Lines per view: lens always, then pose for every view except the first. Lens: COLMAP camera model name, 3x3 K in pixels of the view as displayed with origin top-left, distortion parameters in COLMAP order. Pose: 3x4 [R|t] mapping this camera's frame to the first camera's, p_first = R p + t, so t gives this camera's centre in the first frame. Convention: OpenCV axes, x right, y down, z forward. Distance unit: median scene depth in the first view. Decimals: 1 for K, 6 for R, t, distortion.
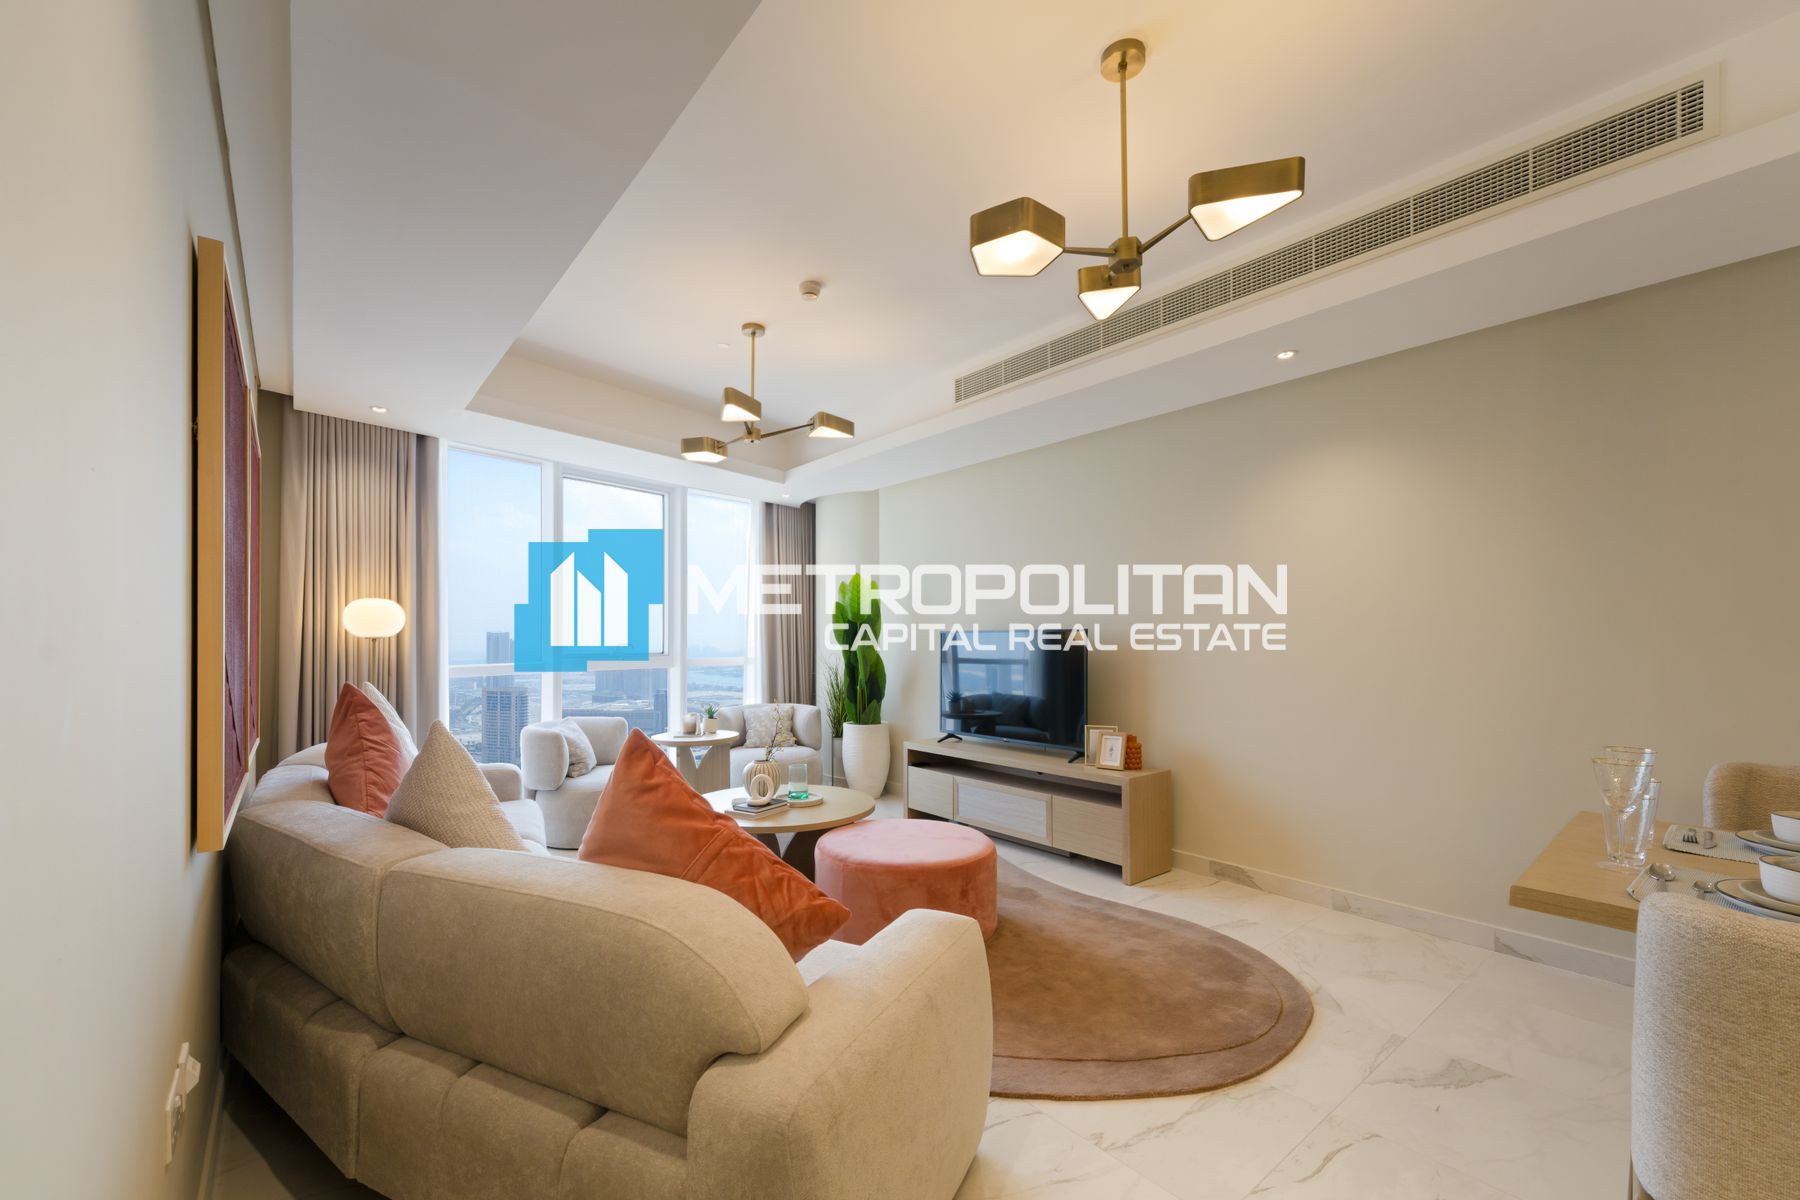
lens RADIAL K [[711.9, 0, 903.8], [0, 711.9, 640.1], [0, 0, 1]] dist [0.002133, 0.000081]
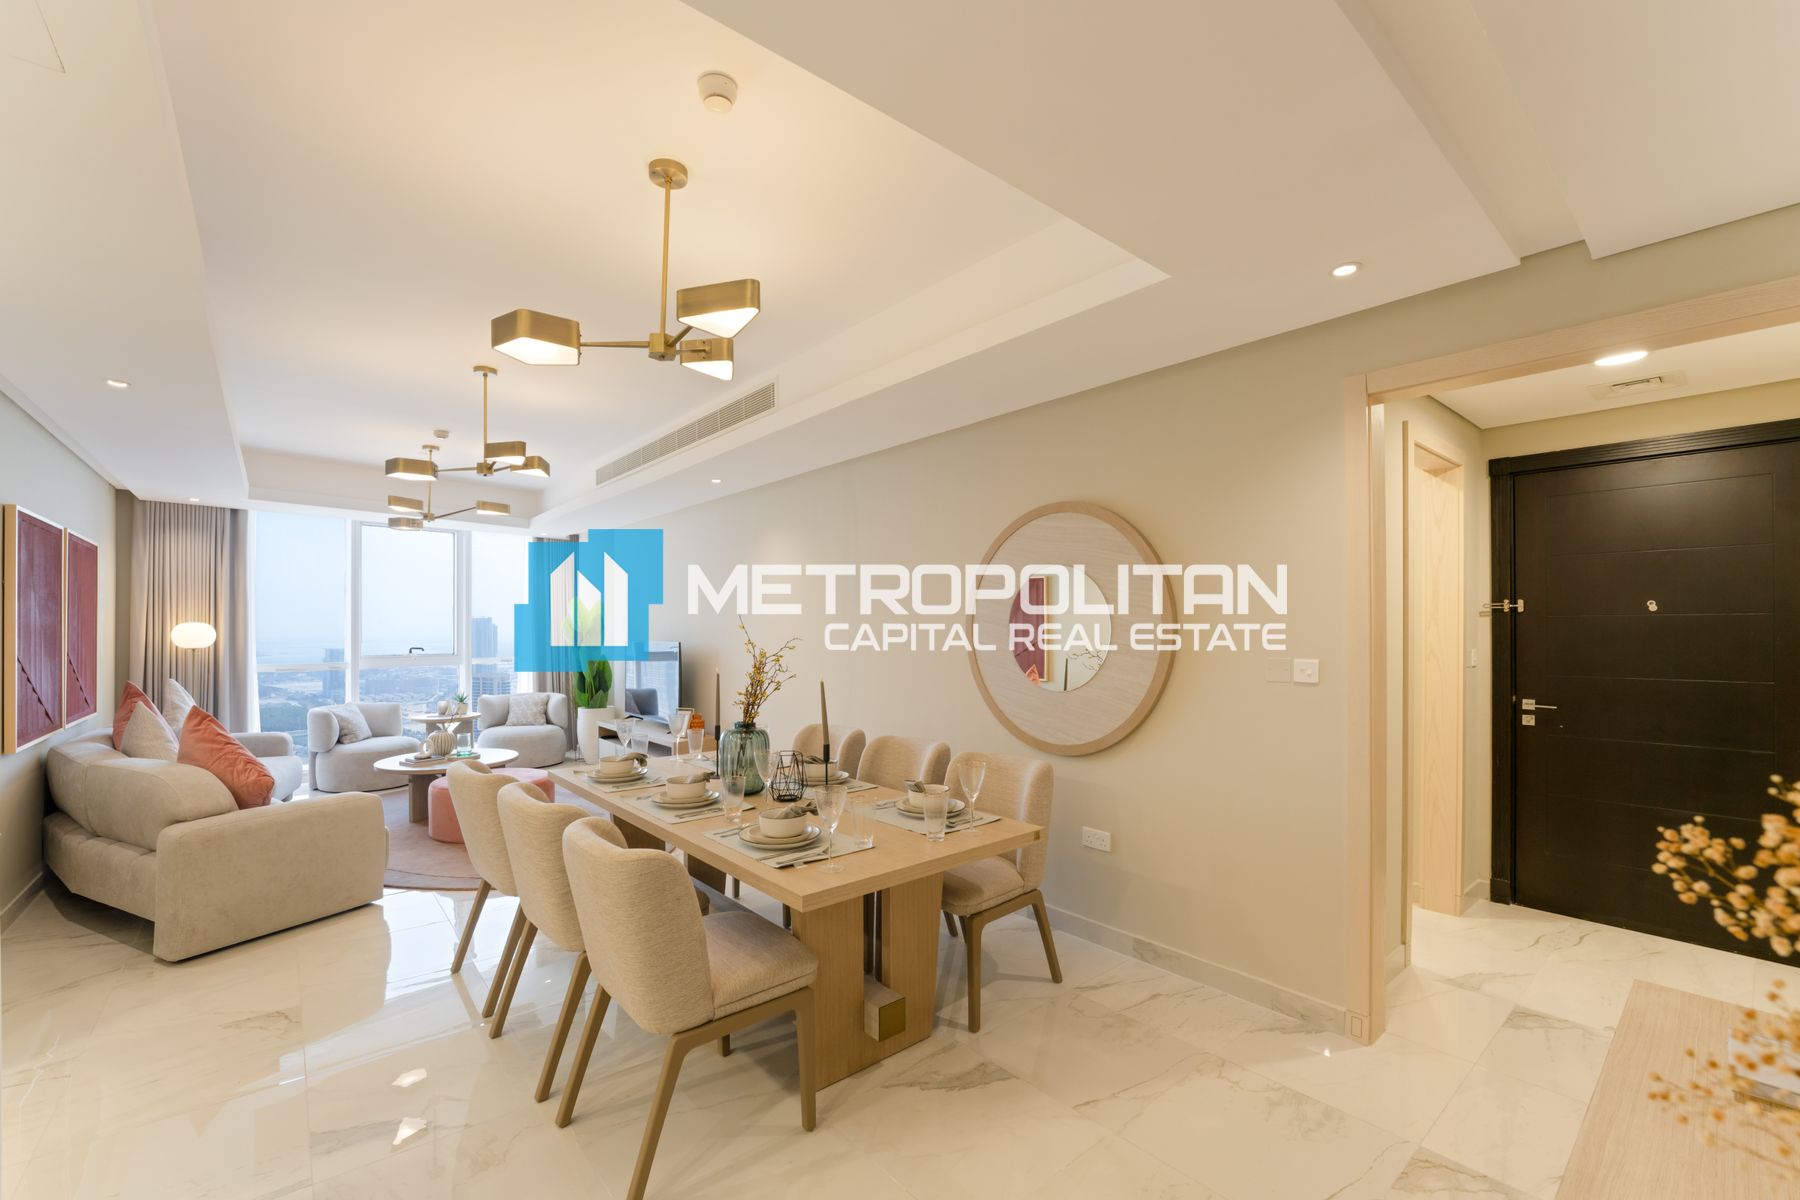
lens RADIAL K [[746.7, 0, 893.1], [0, 746.7, 623.7], [0, 0, 1]] dist [0.001142, 0.000125]
pose [[0.999749, 0.000712, -0.022401, 0.965155], [-0.000753, 0.999998, -0.001839, -0.067351], [0.022399, 0.001856, 0.999747, -0.687101]]
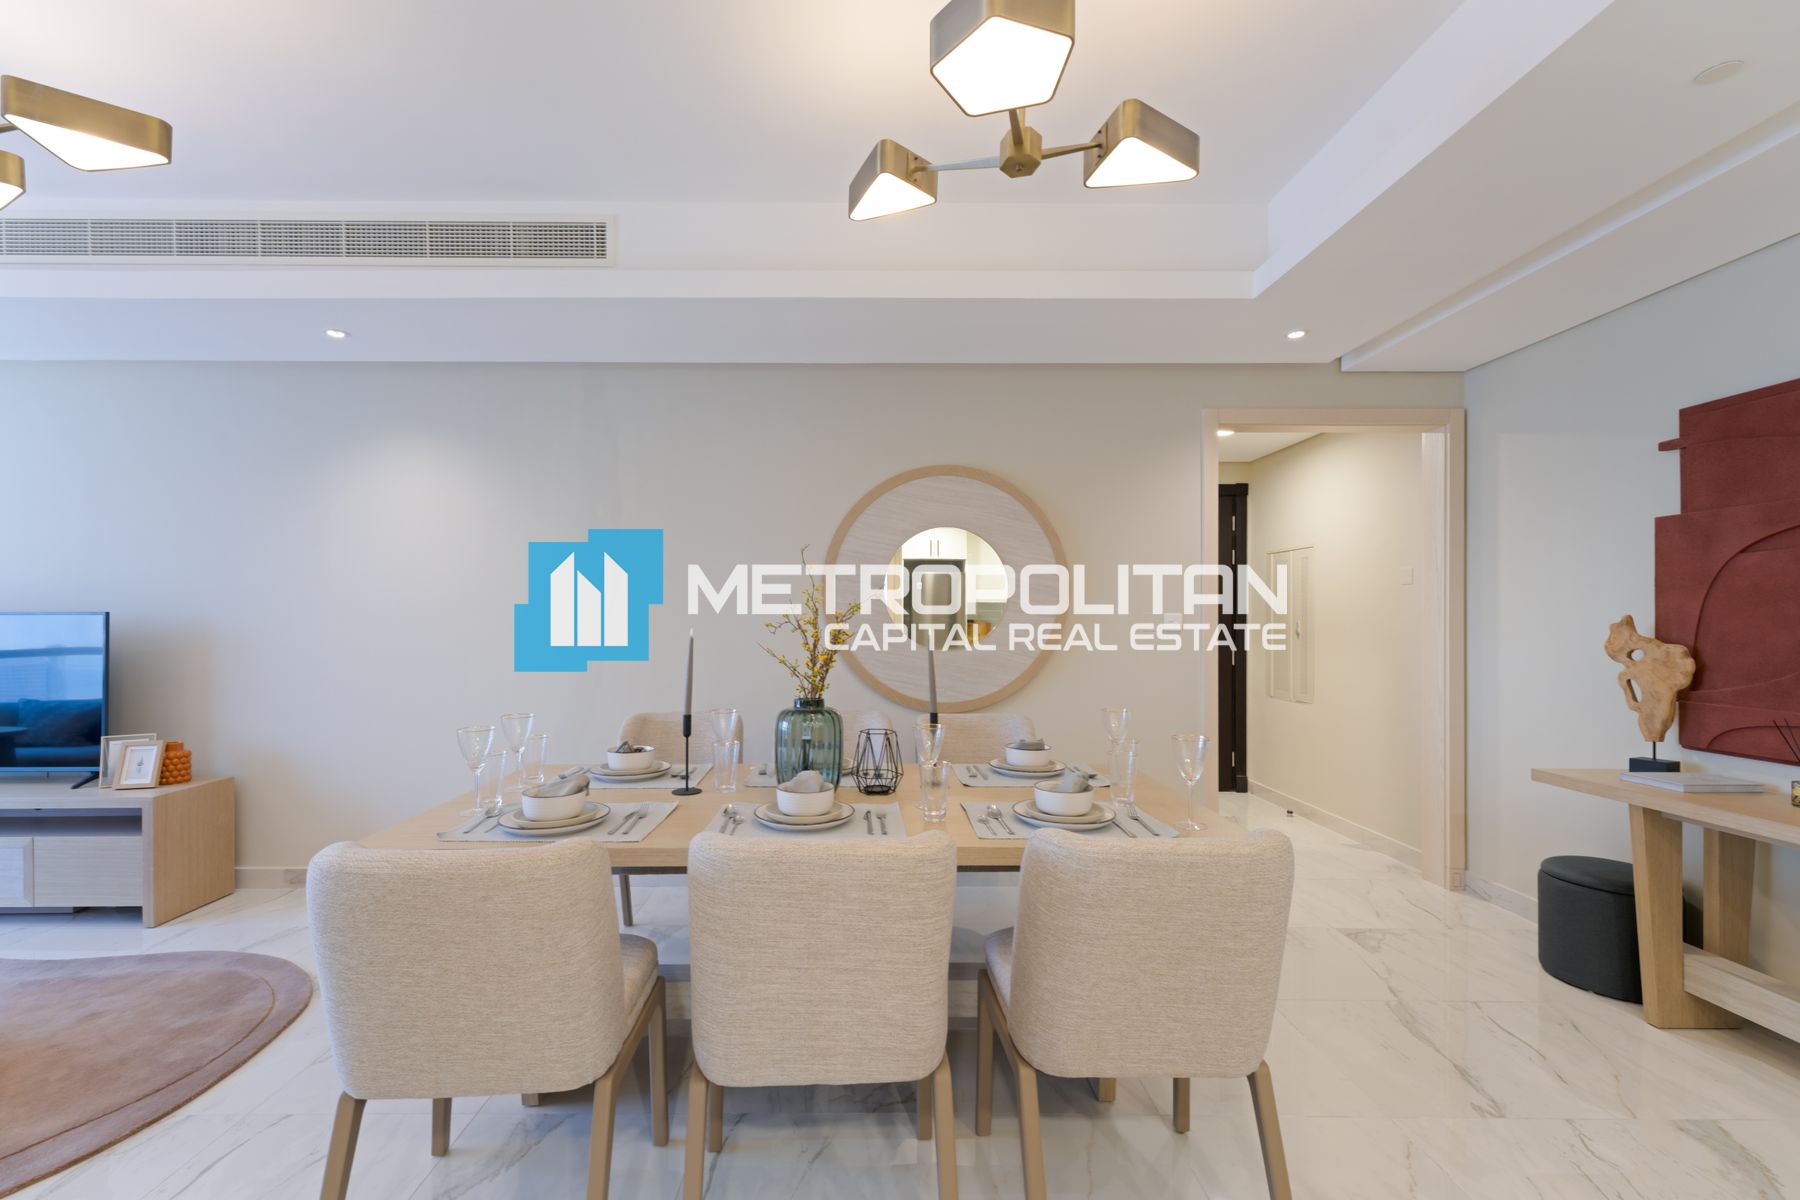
lens RADIAL K [[727.5, 0, 876.3], [0, 727.5, 622.0], [0, 0, 1]] dist [0.015014, -0.000203]
pose [[0.658928, -0.005129, 0.752188, 0.220733], [-0.003618, 0.999944, 0.009988, -0.017720], [-0.752197, -0.009303, 0.658872, -0.176805]]
